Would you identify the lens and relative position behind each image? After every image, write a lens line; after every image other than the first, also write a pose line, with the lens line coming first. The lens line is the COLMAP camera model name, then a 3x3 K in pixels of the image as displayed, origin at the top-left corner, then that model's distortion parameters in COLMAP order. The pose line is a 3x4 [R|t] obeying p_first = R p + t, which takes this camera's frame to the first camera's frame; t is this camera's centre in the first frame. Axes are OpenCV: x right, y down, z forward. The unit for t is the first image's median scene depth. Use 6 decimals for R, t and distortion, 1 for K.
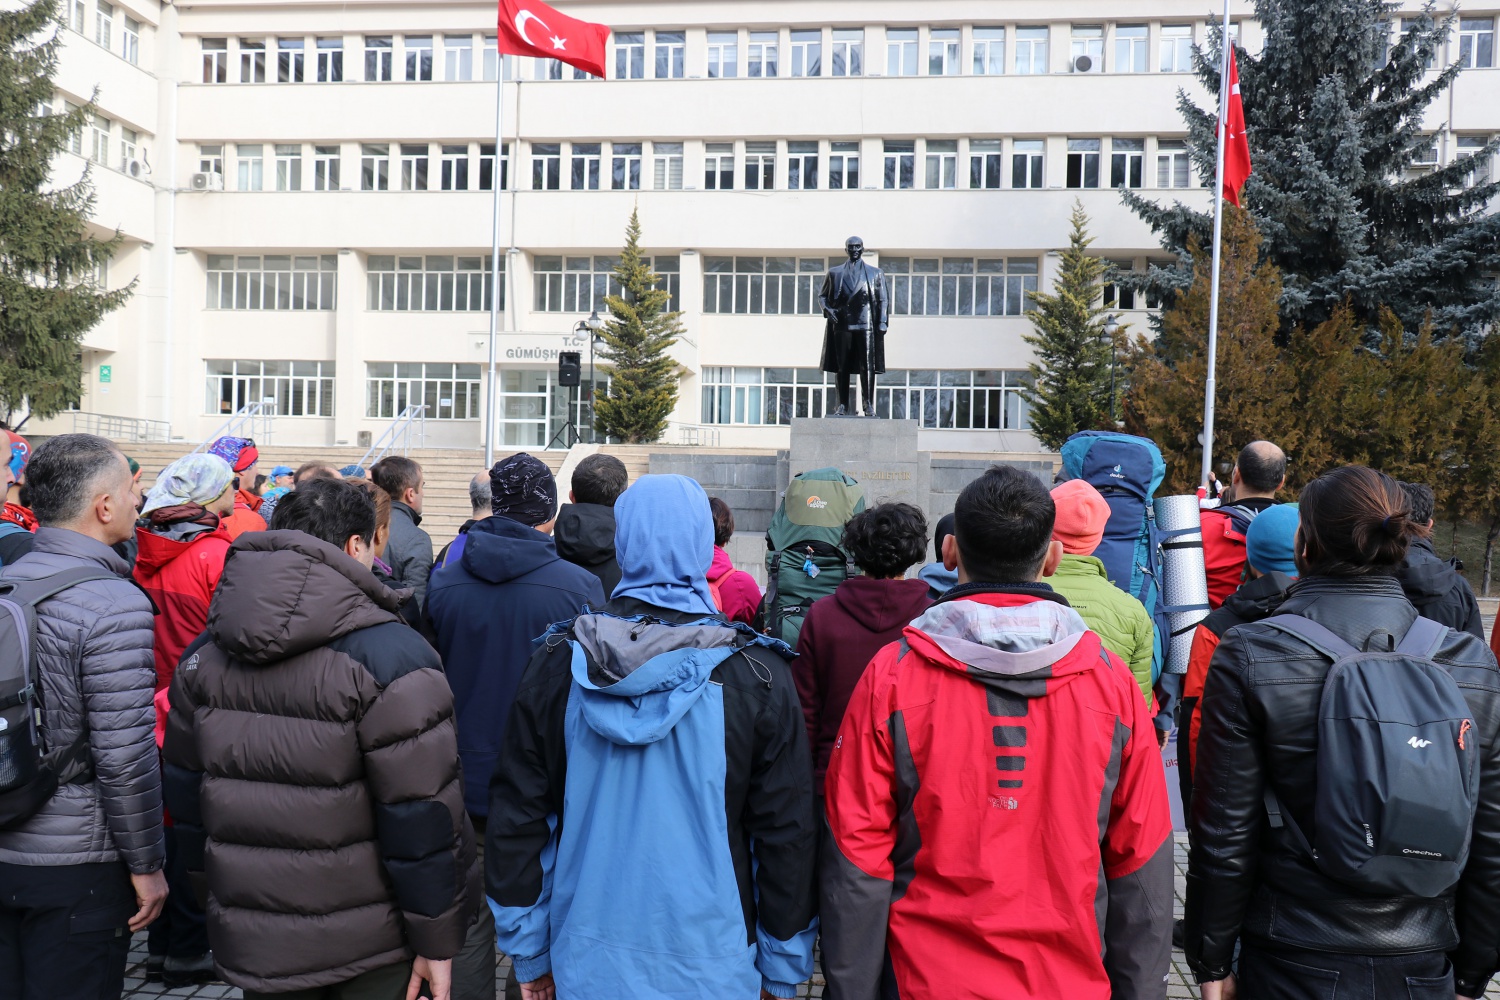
lens RADIAL K [[1191.8, 0, 751.8], [0, 1191.8, 500.0], [0, 0, 1]] dist [-0.002561, 0.003562]
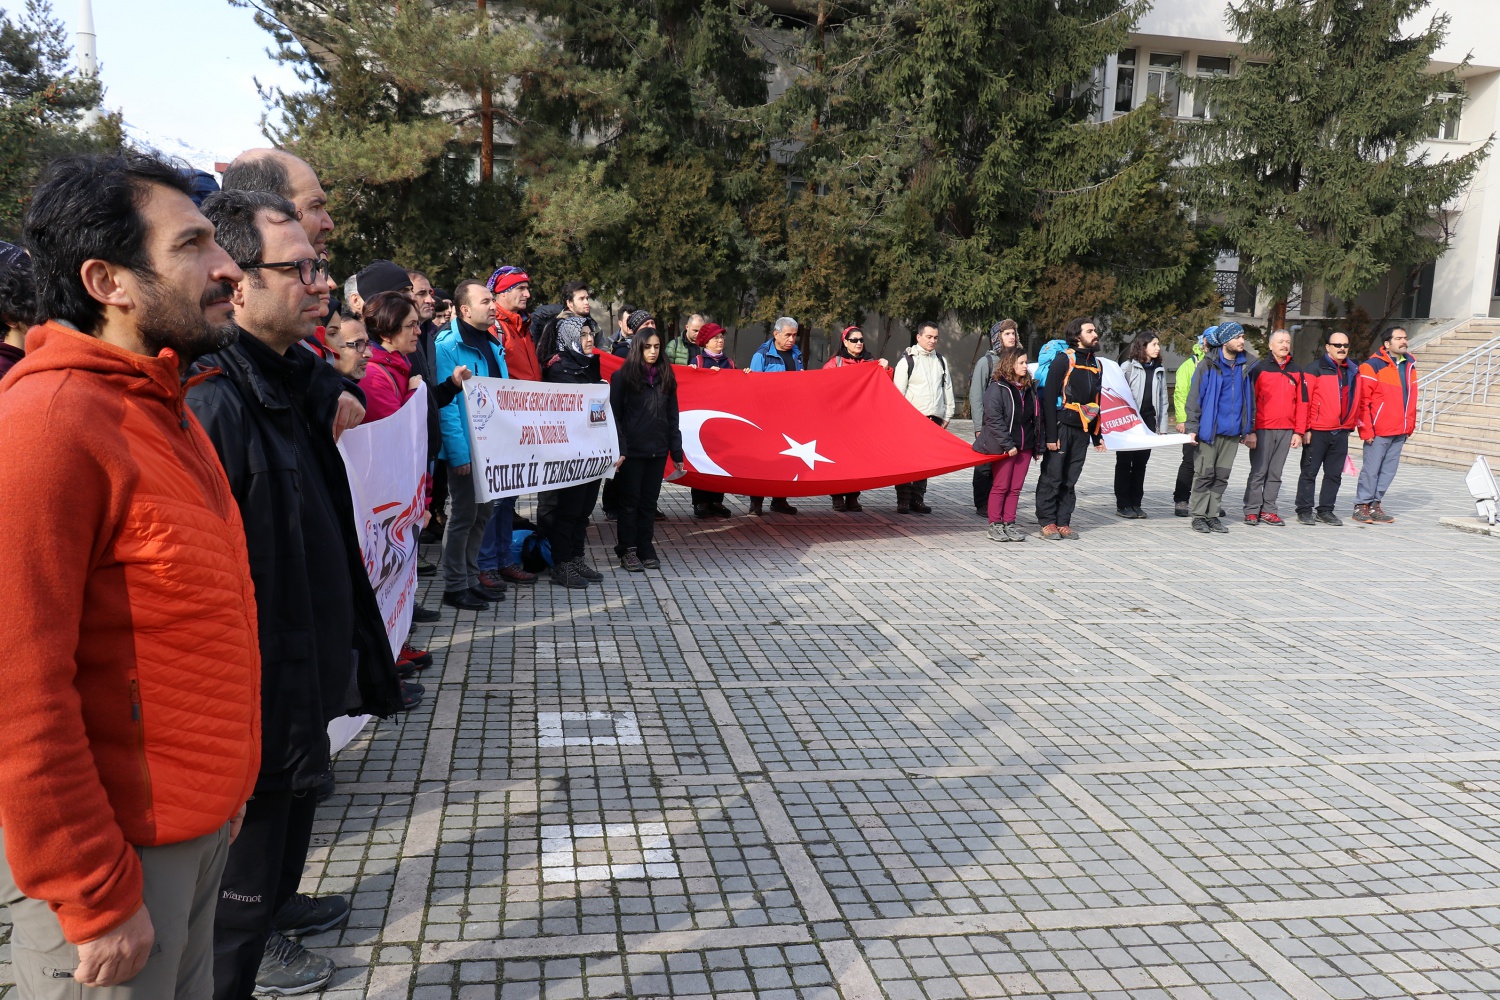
lens RADIAL K [[1195.6, 0, 746.9], [0, 1195.6, 500.9], [0, 0, 1]] dist [-0.002806, 0.004006]
pose [[0.282144, 0.123183, -0.951431, 0.205028], [-0.047432, 0.992301, 0.114409, 0.008269], [0.958199, 0.012848, 0.285814, 0.204199]]
